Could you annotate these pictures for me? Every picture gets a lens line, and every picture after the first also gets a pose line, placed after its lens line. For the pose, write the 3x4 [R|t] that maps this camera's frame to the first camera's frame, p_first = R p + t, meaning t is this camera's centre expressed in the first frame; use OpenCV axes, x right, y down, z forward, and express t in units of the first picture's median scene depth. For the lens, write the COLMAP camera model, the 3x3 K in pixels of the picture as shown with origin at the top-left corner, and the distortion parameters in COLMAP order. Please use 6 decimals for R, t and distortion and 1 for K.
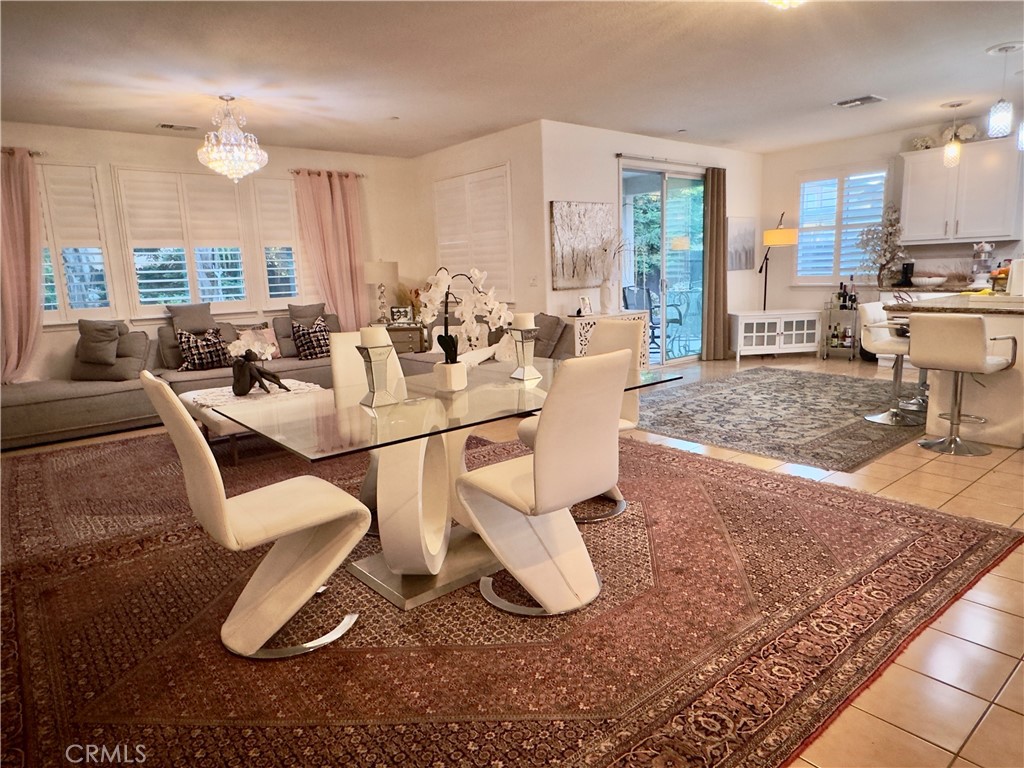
lens RADIAL K [[636.5, 0, 511.4], [0, 636.5, 382.6], [0, 0, 1]] dist [-0.004460, 0.004676]
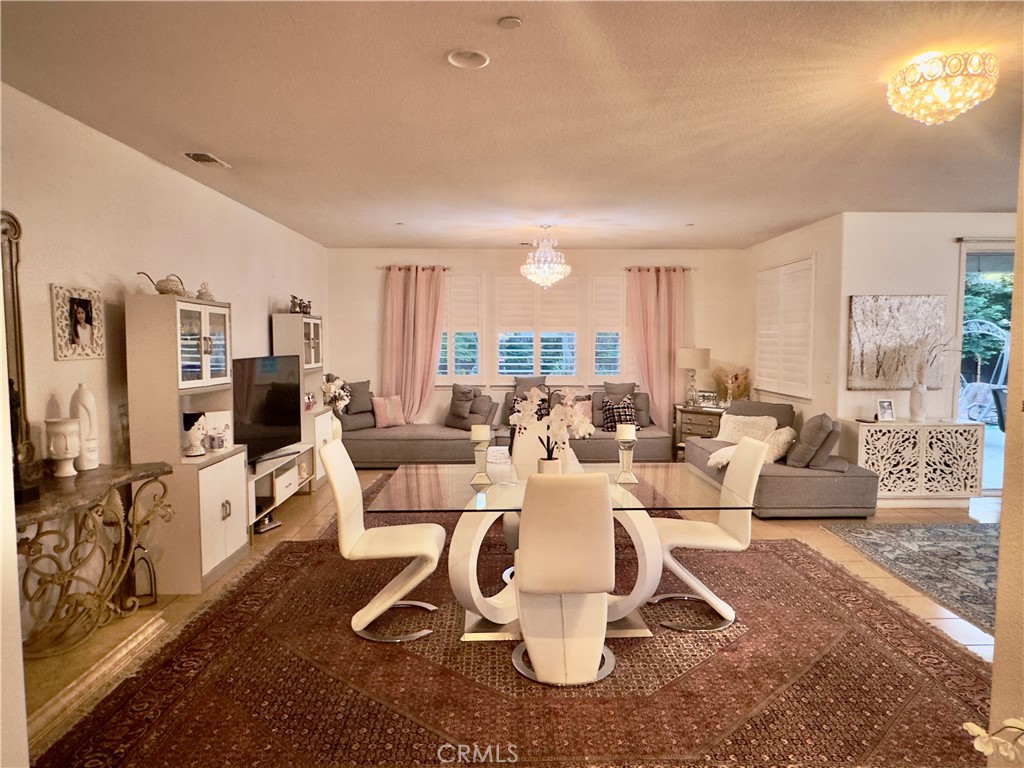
lens RADIAL K [[636.5, 0, 517.9], [0, 636.5, 384.2], [0, 0, 1]] dist [-0.004460, 0.004676]
pose [[0.784159, 0.078957, -0.615517, 0.272468], [-0.135122, 0.989799, -0.045175, -0.049919], [0.605671, 0.118594, 0.786828, -0.015487]]
